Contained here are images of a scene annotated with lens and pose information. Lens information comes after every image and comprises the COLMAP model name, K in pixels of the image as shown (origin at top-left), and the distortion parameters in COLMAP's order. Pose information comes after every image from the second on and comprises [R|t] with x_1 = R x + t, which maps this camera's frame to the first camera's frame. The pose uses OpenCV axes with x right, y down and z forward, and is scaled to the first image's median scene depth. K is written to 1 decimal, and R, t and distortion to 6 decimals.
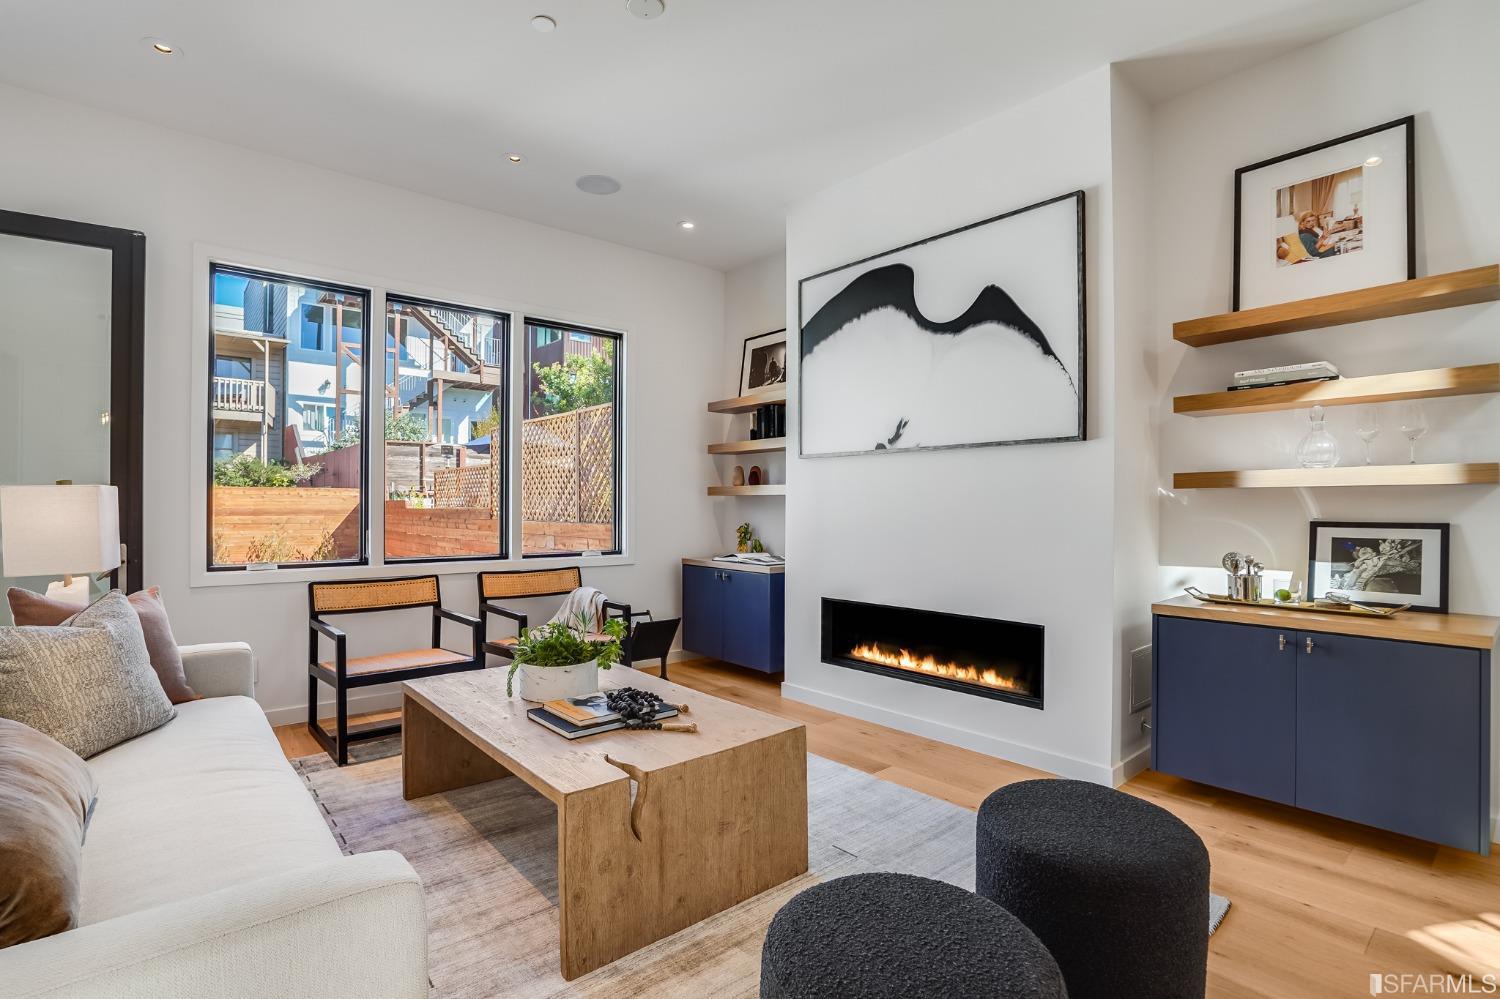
lens RADIAL K [[702.5, 0, 746.5], [0, 702.5, 511.4], [0, 0, 1]] dist [-0.054866, 0.017241]
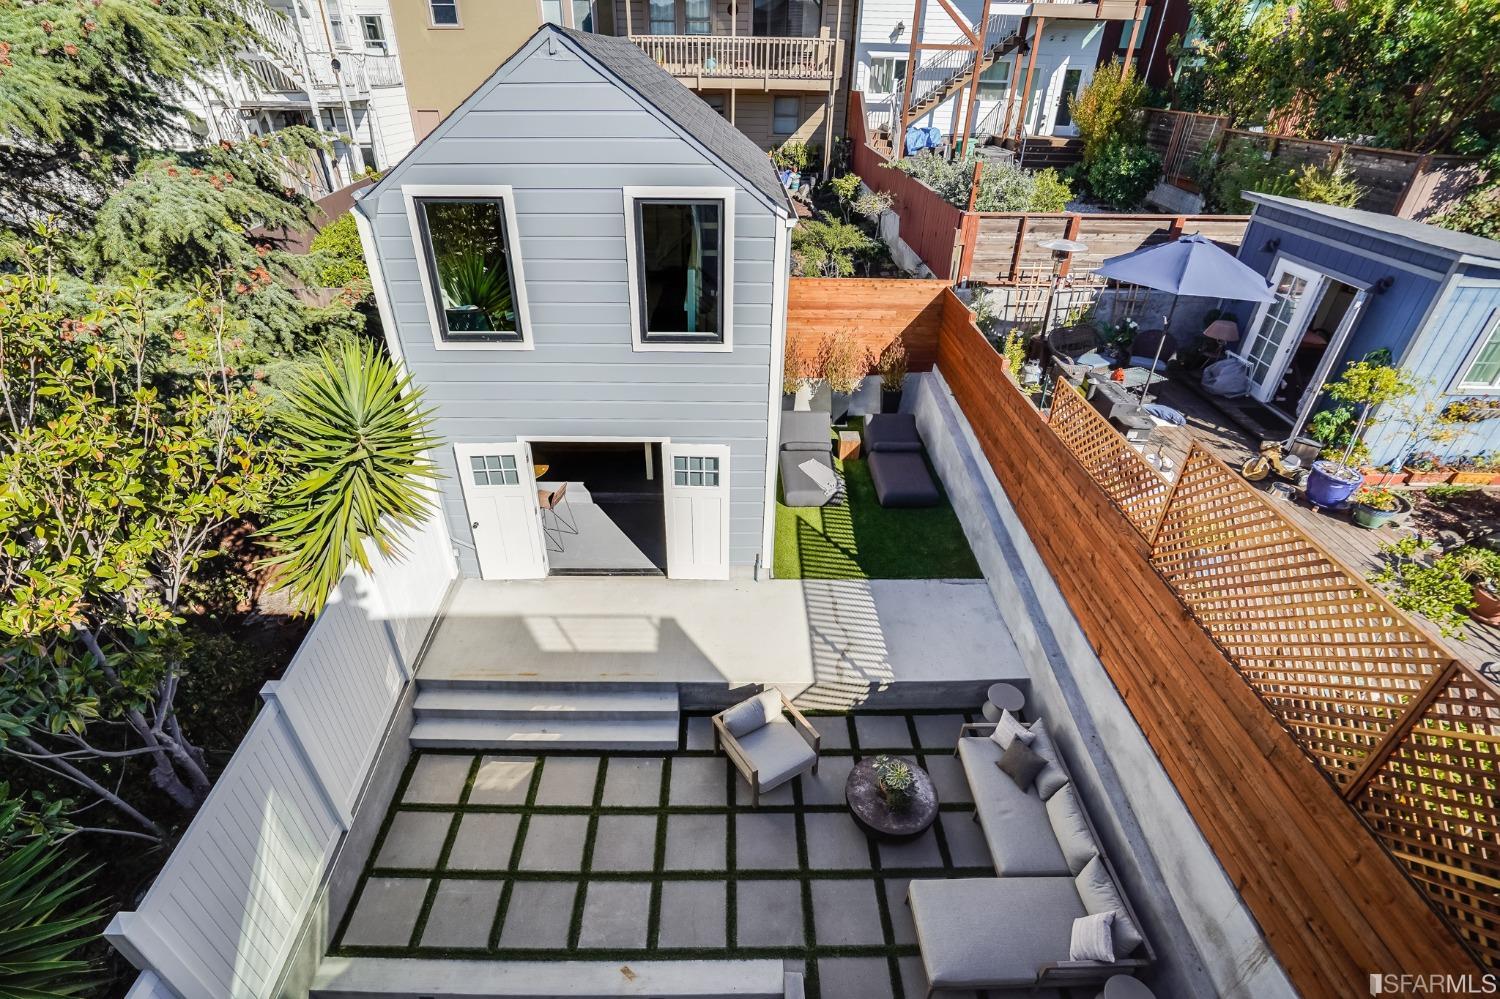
lens RADIAL K [[702.5, 0, 746.5], [0, 702.5, 511.4], [0, 0, 1]] dist [-0.054866, 0.017241]
pose [[0.773398, 0.360643, -0.521337, -0.852526], [-0.021910, 0.837117, 0.546586, -0.985751], [0.633542, -0.411306, 0.655326, 0.853361]]
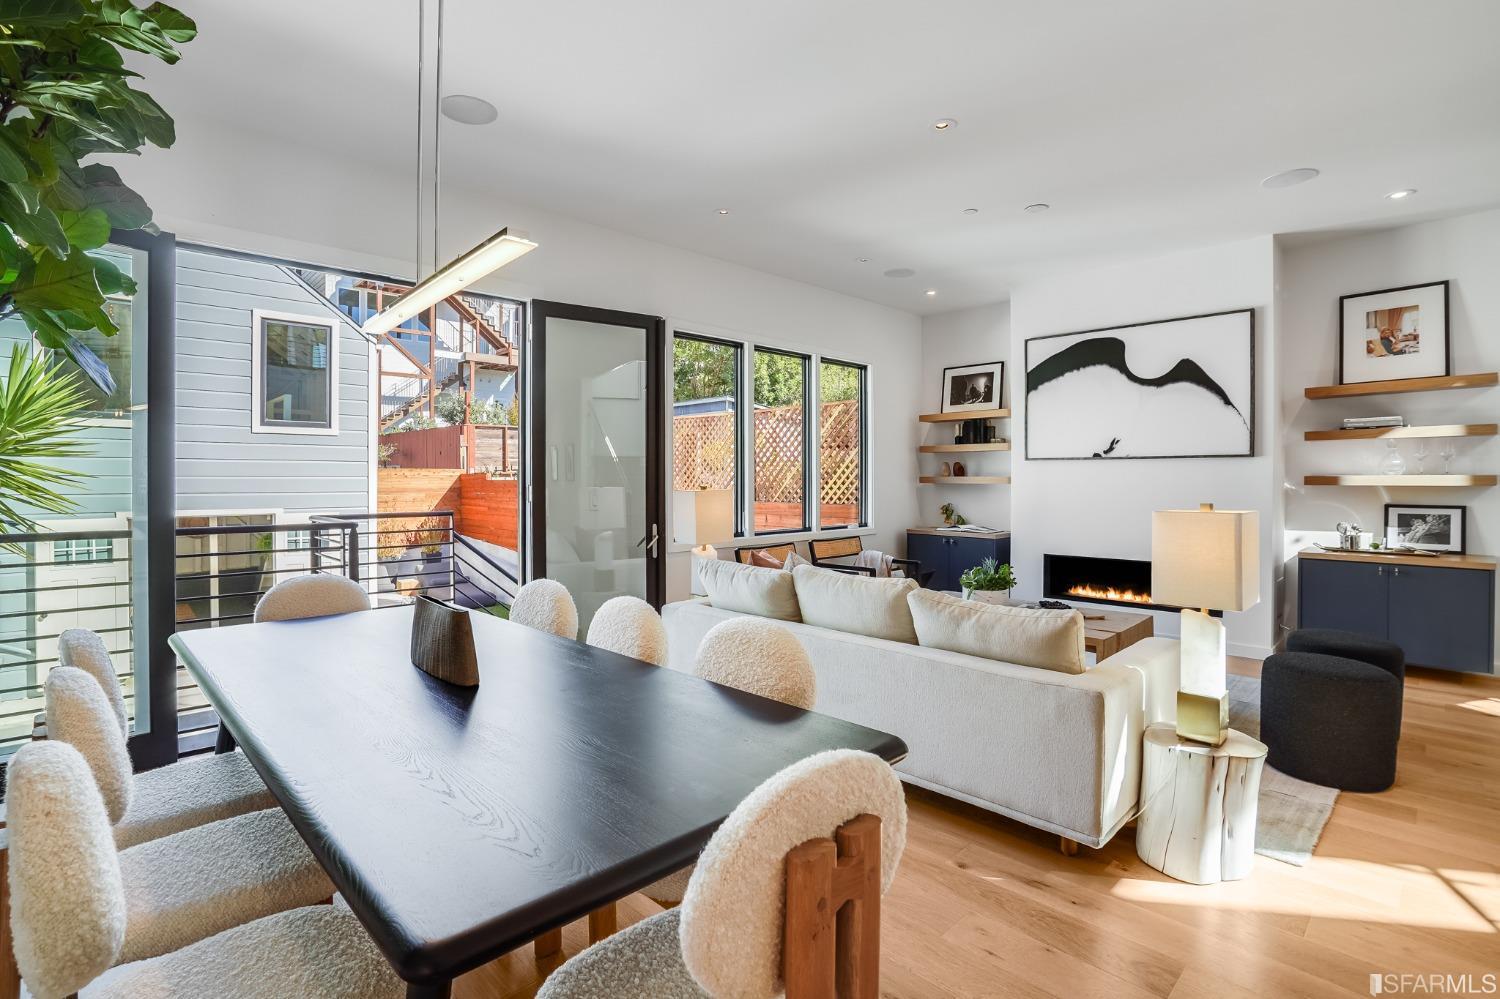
lens RADIAL K [[697.4, 0, 741.9], [0, 697.4, 487.7], [0, 0, 1]] dist [-0.051560, 0.017259]
pose [[0.998275, -0.007187, 0.058266, -0.683928], [0.006696, 0.999940, 0.008612, -0.040304], [-0.058325, -0.008207, 0.998264, -0.469360]]
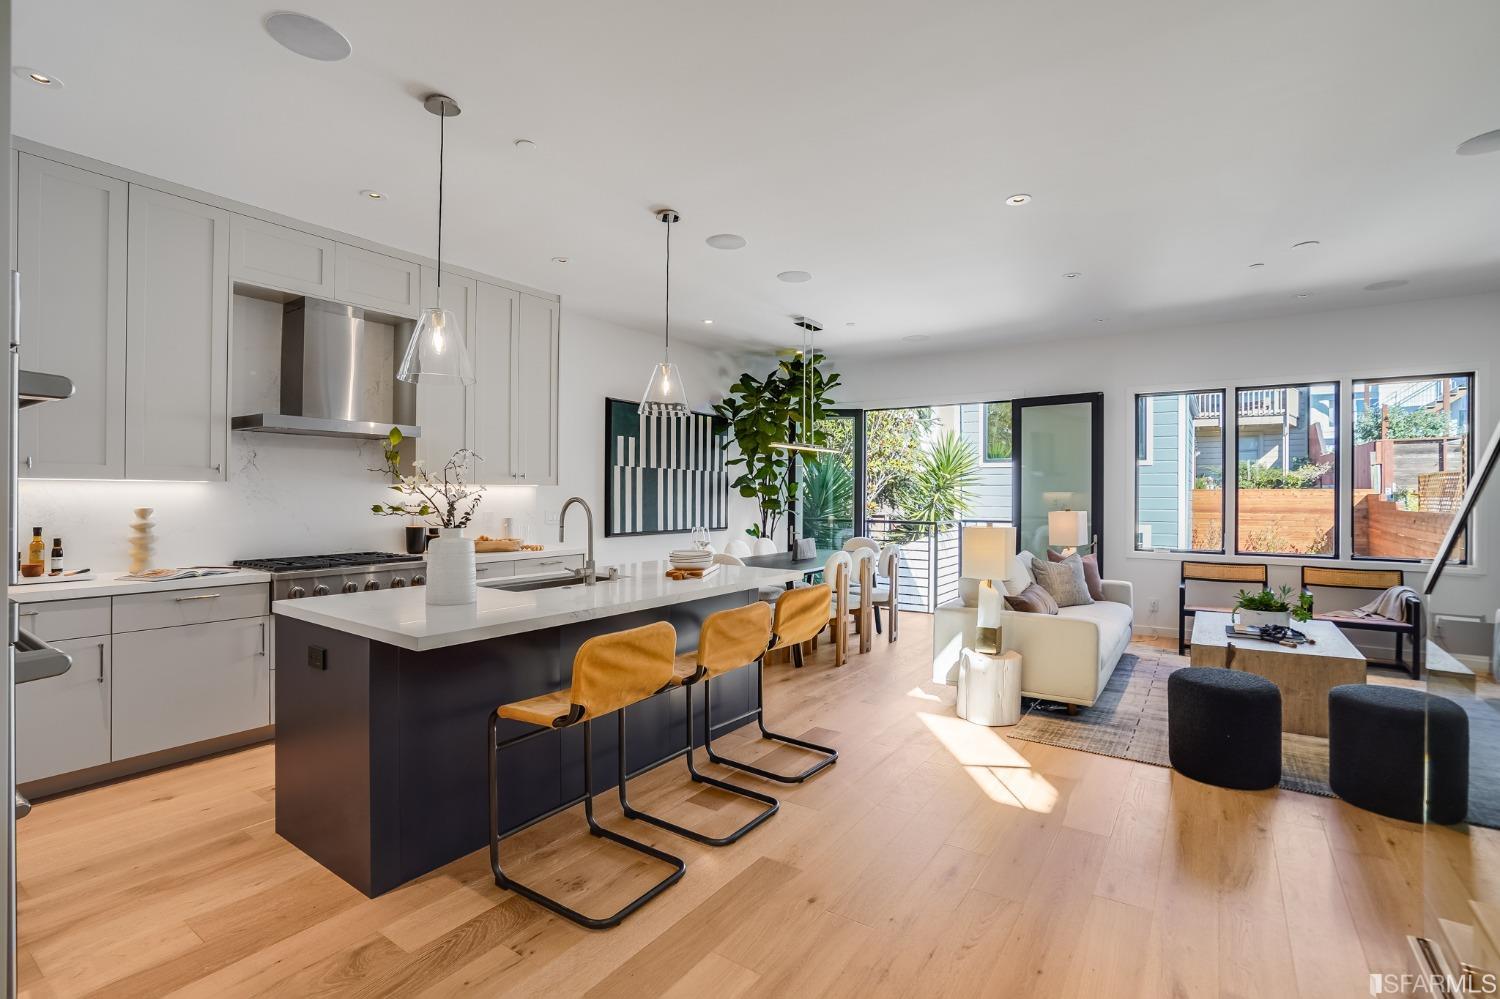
lens RADIAL K [[683.3, 0, 750.0], [0, 683.3, 499.5], [0, 0, 1]] dist [-0.001134, 0.014719]
pose [[0.255368, 0.003239, -0.966839, 0.833811], [-0.005824, 0.999981, 0.001812, -0.056372], [0.966827, 0.005168, 0.255382, -0.578561]]
